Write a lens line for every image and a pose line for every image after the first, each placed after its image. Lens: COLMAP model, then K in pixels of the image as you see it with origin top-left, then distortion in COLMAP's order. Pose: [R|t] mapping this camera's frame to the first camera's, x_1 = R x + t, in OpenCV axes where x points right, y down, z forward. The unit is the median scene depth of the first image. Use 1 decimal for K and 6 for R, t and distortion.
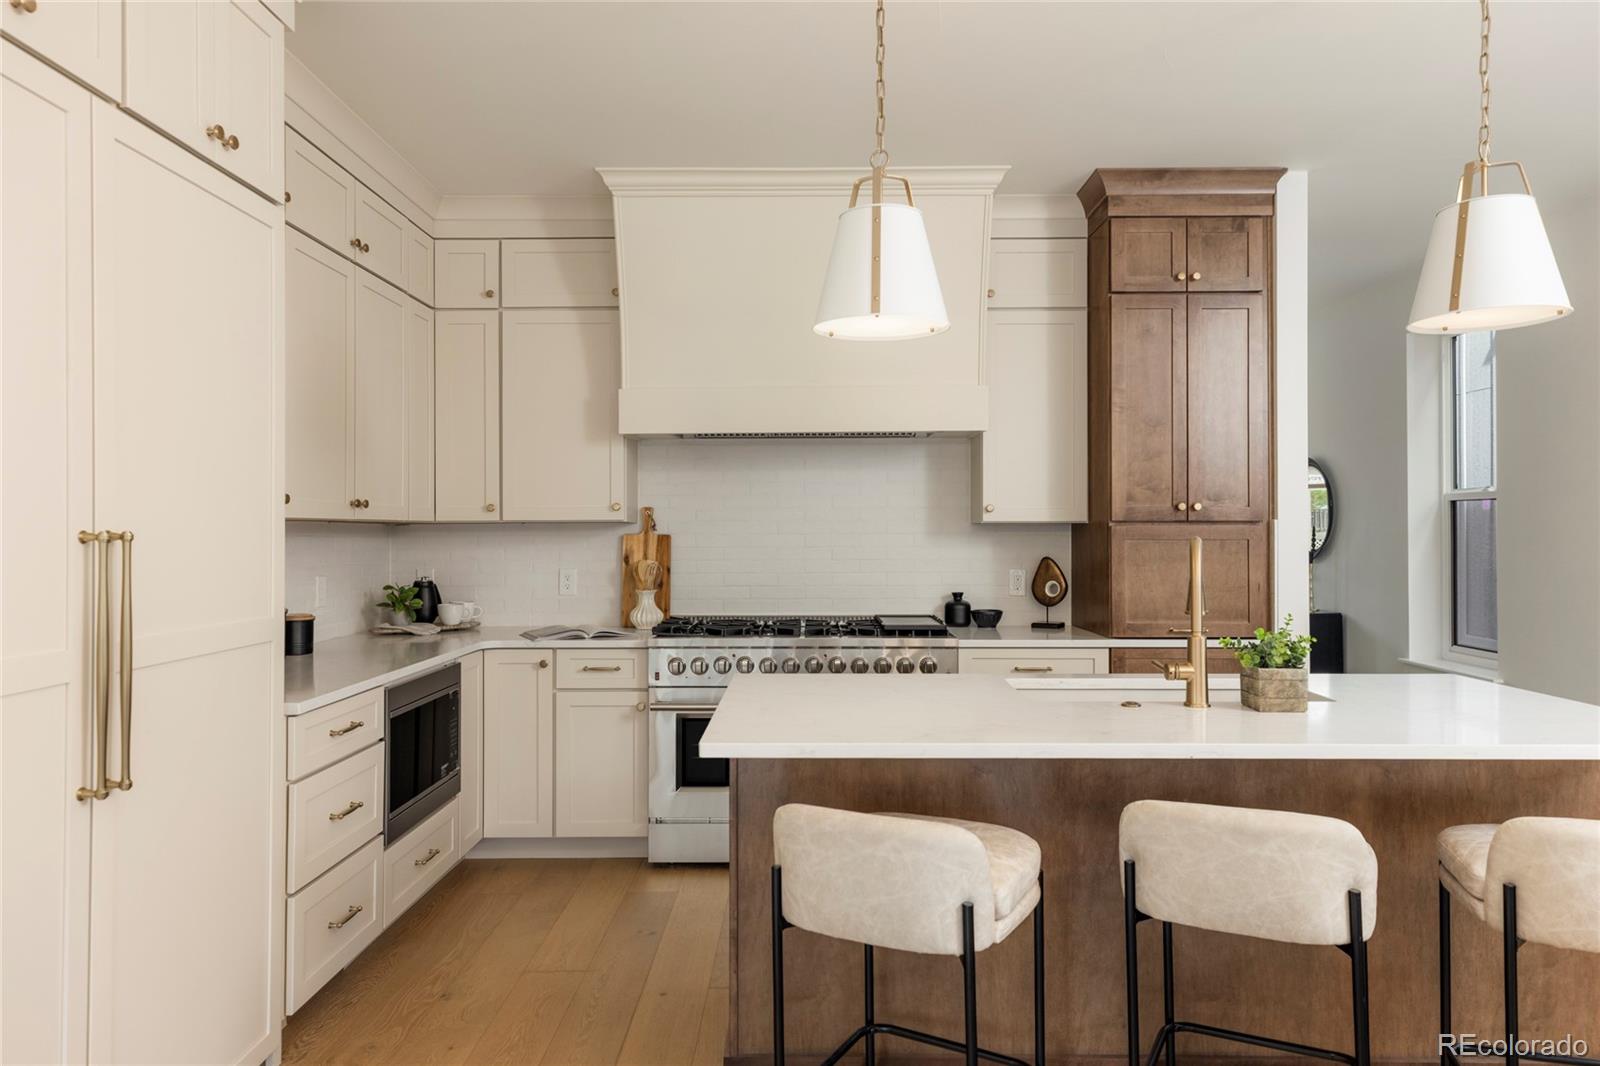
lens RADIAL K [[1040.1, 0, 800.0], [0, 1040.1, 533.0], [0, 0, 1]] dist [0.005794, 0.001640]
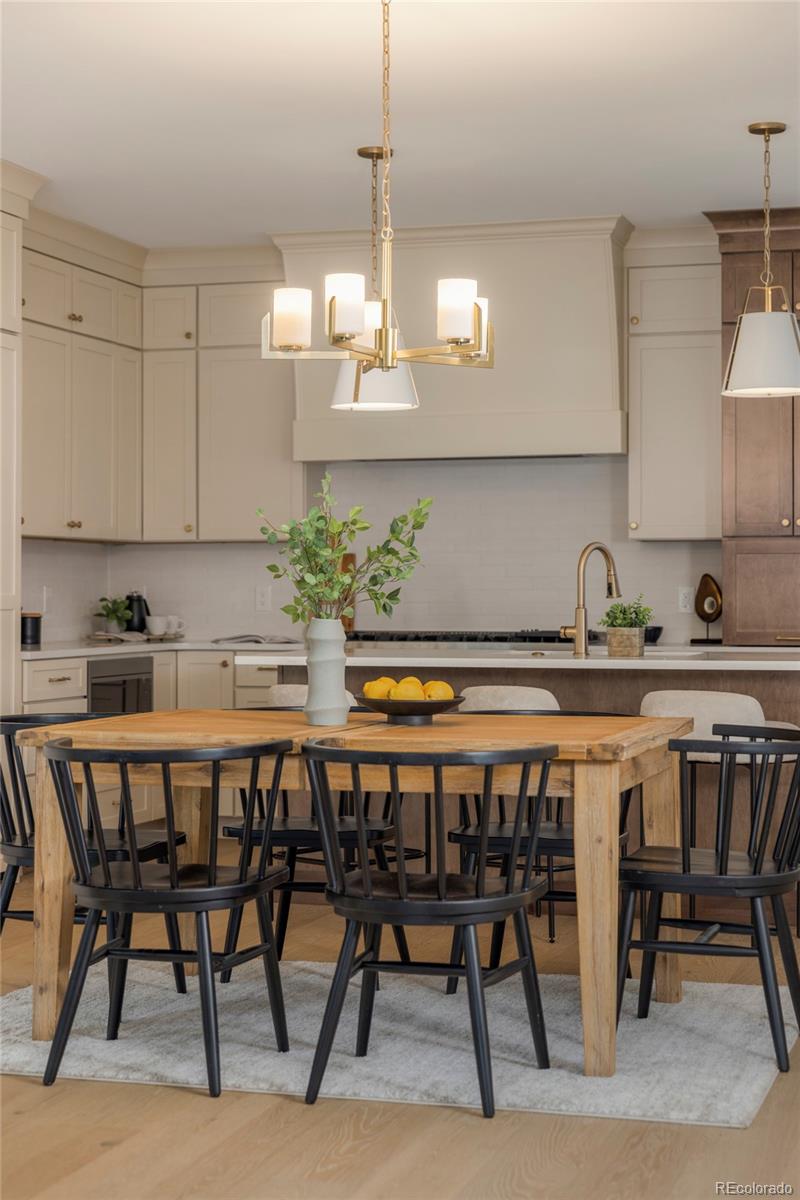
lens RADIAL K [[2122.0, 0, 400.0], [0, 2122.0, 600.0], [0, 0, 1]] dist [0.004199, -0.217742]
pose [[0.961293, 0.002955, -0.275514, 0.549794], [-0.001804, 0.999989, 0.004431, 0.042322], [0.275524, -0.003763, 0.961287, -1.126793]]
